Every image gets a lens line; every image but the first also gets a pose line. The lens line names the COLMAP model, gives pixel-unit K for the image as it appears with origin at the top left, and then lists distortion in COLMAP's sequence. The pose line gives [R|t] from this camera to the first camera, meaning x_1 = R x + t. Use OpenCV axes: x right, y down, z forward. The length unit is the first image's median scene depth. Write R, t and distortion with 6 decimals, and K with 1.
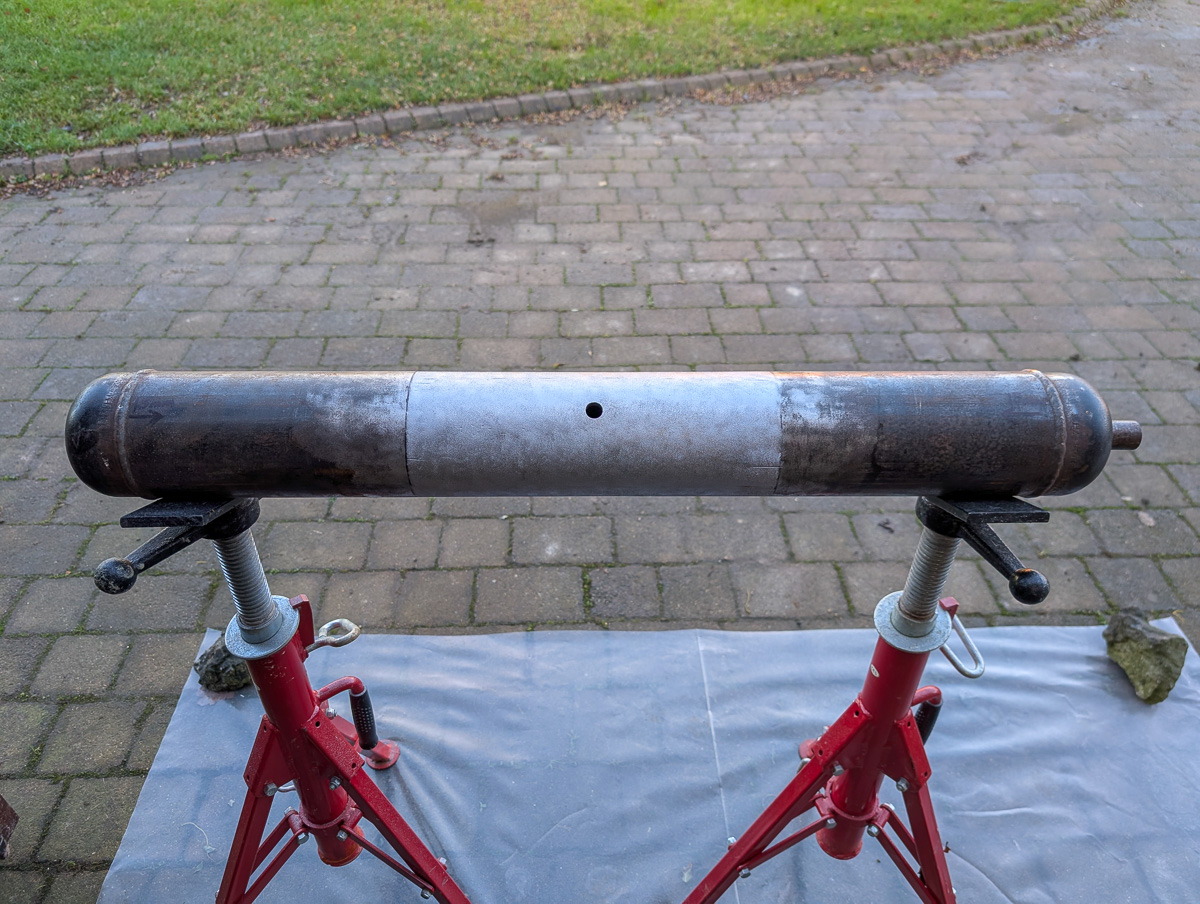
lens RADIAL K [[852.1, 0, 600.8], [0, 852.1, 451.6], [0, 0, 1]] dist [-0.031831, 0.014903]
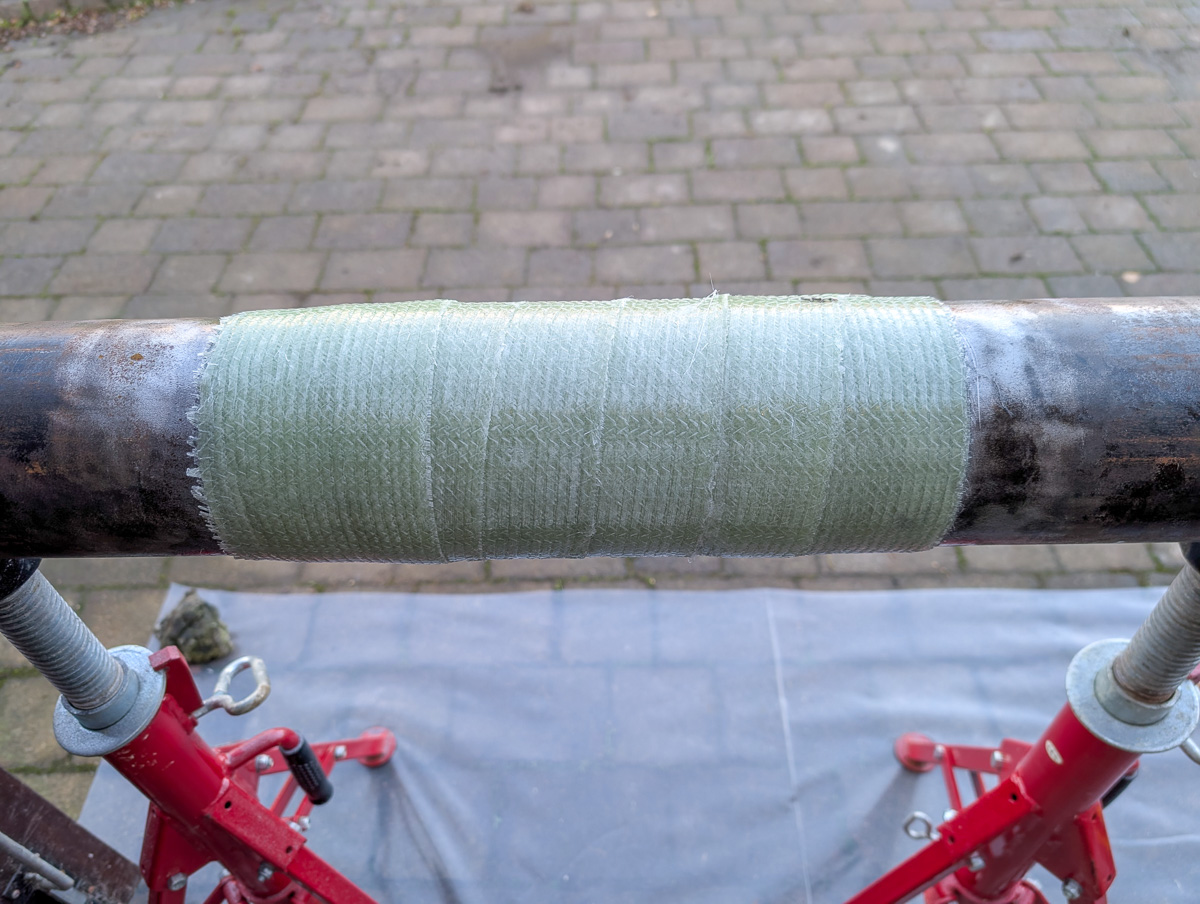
lens RADIAL K [[852.1, 0, 621.0], [0, 852.1, 463.3], [0, 0, 1]] dist [-0.031831, 0.014903]
pose [[0.998999, -0.003247, -0.044604, 0.008350], [0.010652, 0.985934, 0.166796, -0.027159], [0.043435, -0.167105, 0.984982, 0.148219]]
